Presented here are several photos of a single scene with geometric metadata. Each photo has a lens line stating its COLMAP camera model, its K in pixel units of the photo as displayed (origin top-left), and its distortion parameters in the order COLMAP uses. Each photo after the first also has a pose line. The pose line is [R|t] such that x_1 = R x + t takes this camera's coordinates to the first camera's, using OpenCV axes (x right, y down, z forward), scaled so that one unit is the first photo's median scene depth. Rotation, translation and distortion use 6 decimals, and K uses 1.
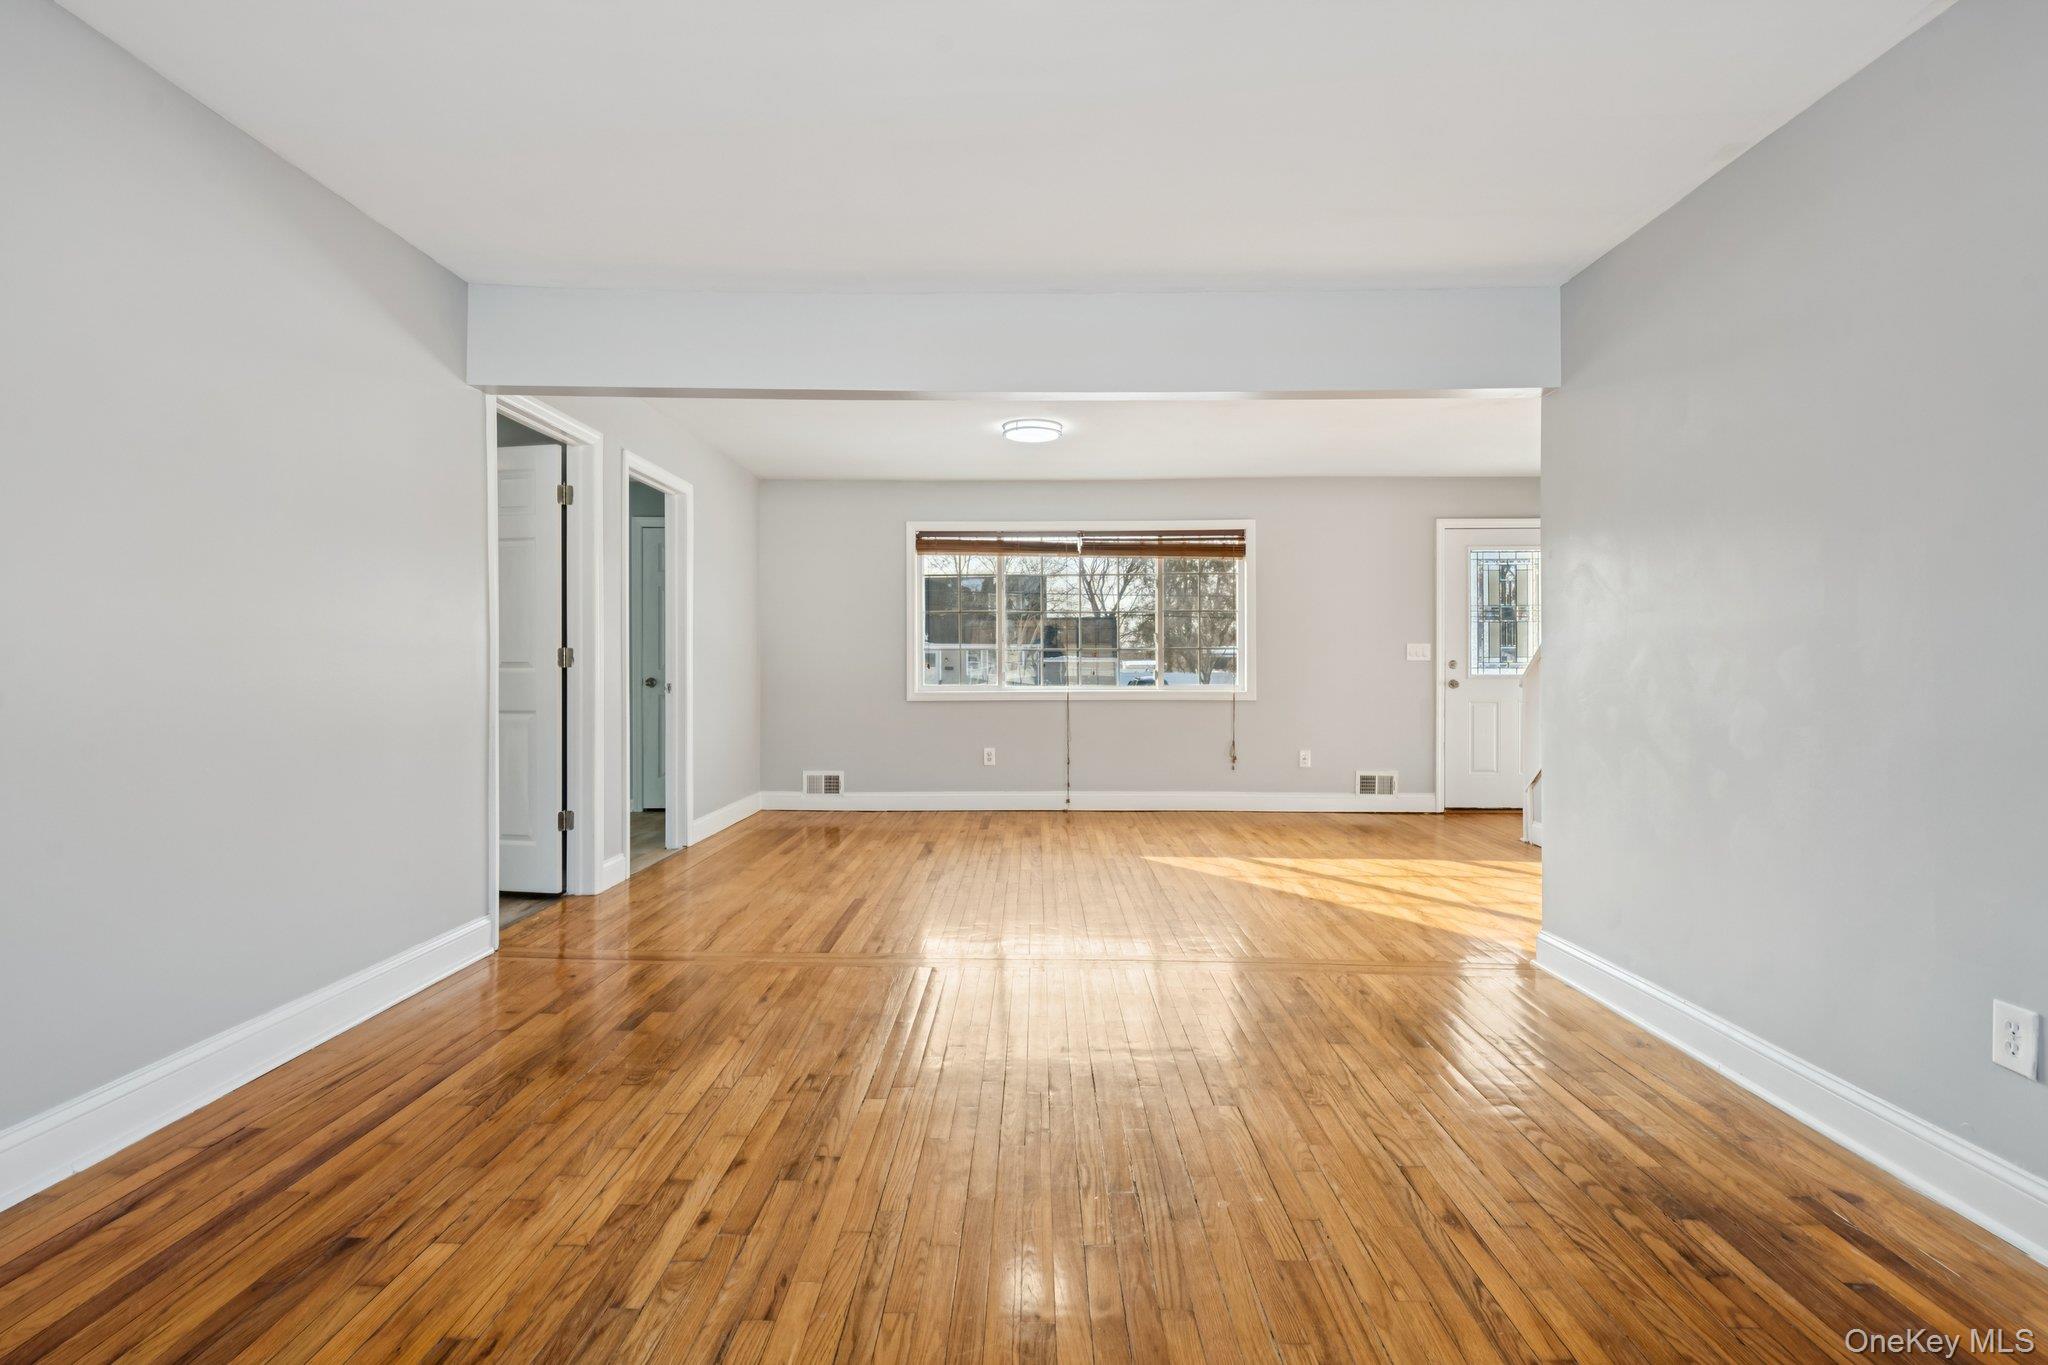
lens RADIAL K [[949.9, 0, 1026.9], [0, 949.9, 677.2], [0, 0, 1]] dist [0.008312, -0.006902]
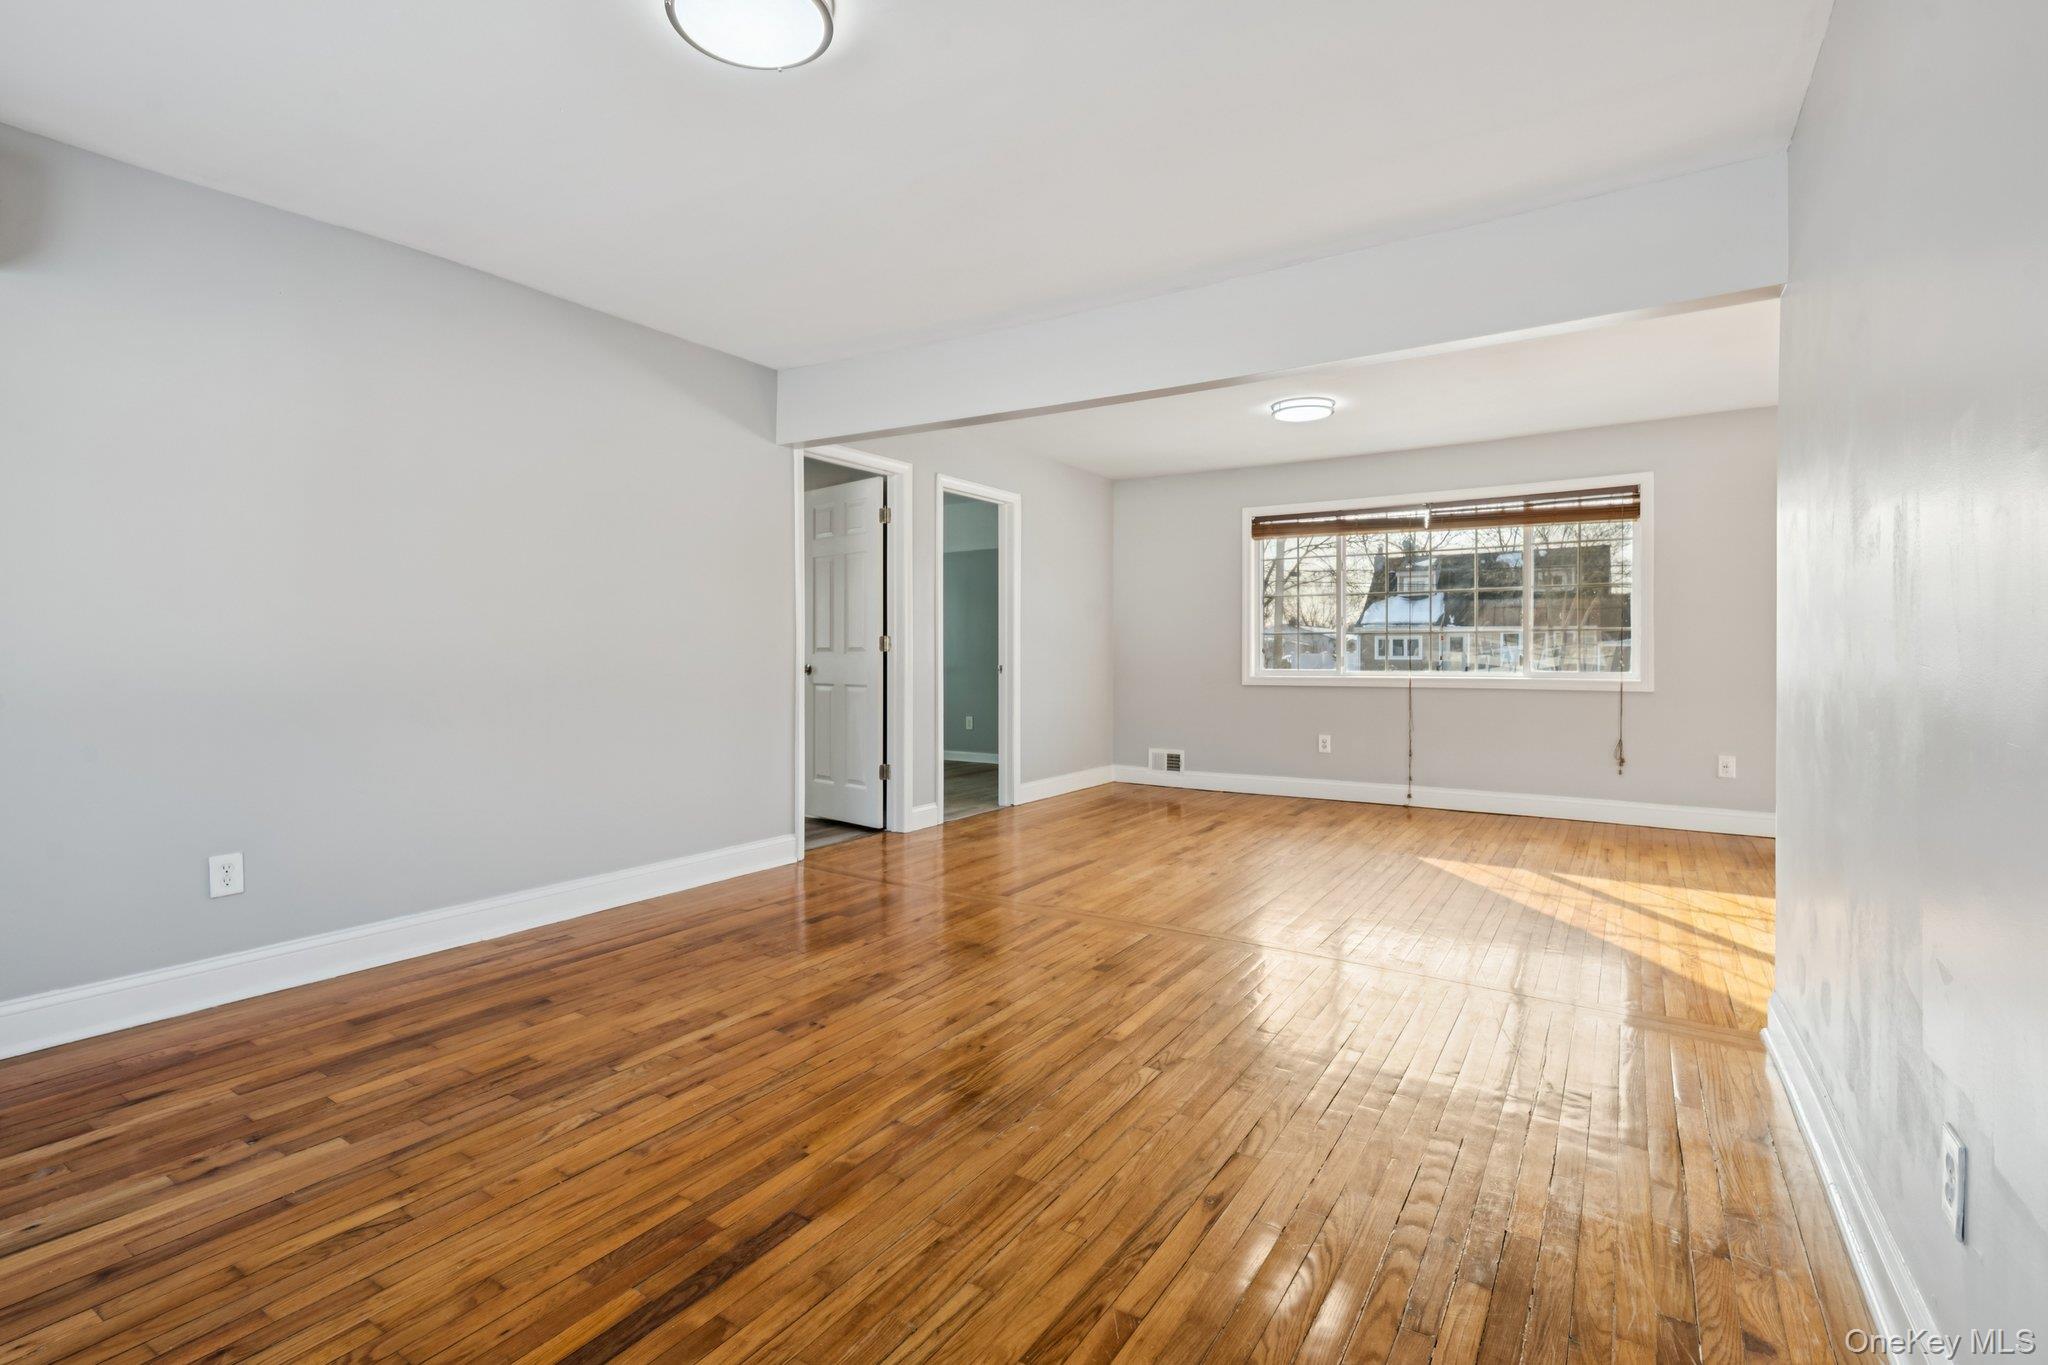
lens RADIAL K [[949.9, 0, 1026.9], [0, 949.9, 677.2], [0, 0, 1]] dist [0.008312, -0.006902]
pose [[0.848048, 0.013441, -0.529748, 0.251476], [-0.005196, 0.999841, 0.017049, 0.000484], [0.529893, -0.011706, 0.847983, 0.015918]]
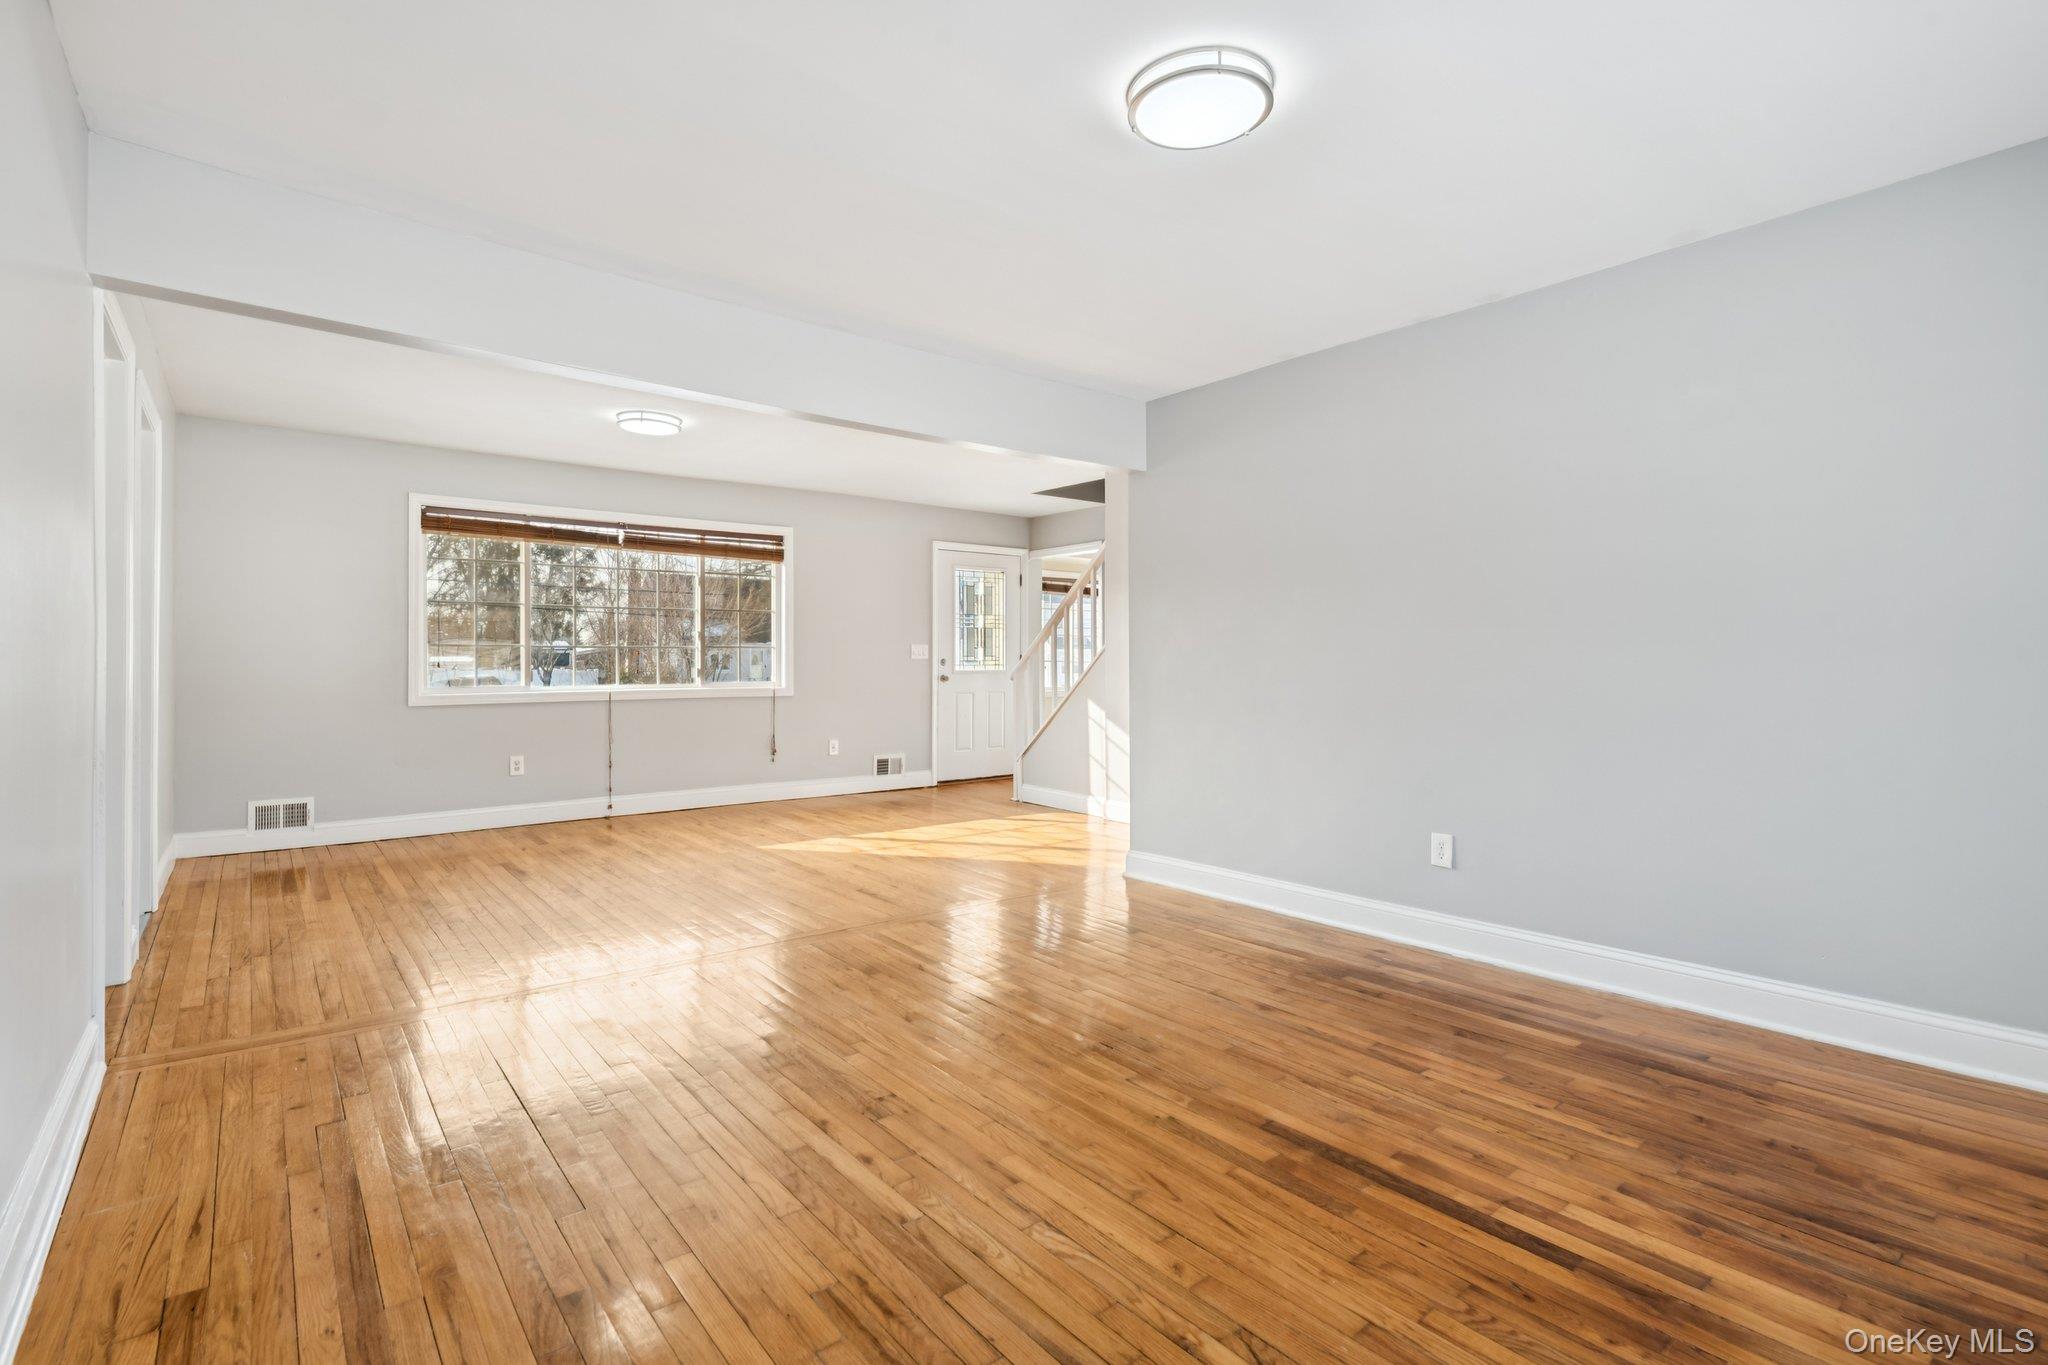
lens RADIAL K [[949.9, 0, 1026.9], [0, 949.9, 677.2], [0, 0, 1]] dist [0.008312, -0.006902]
pose [[0.770144, -0.010966, 0.637776, -0.278634], [0.008438, 0.999940, 0.007005, -0.002281], [-0.637814, -0.000013, 0.770190, 0.003446]]
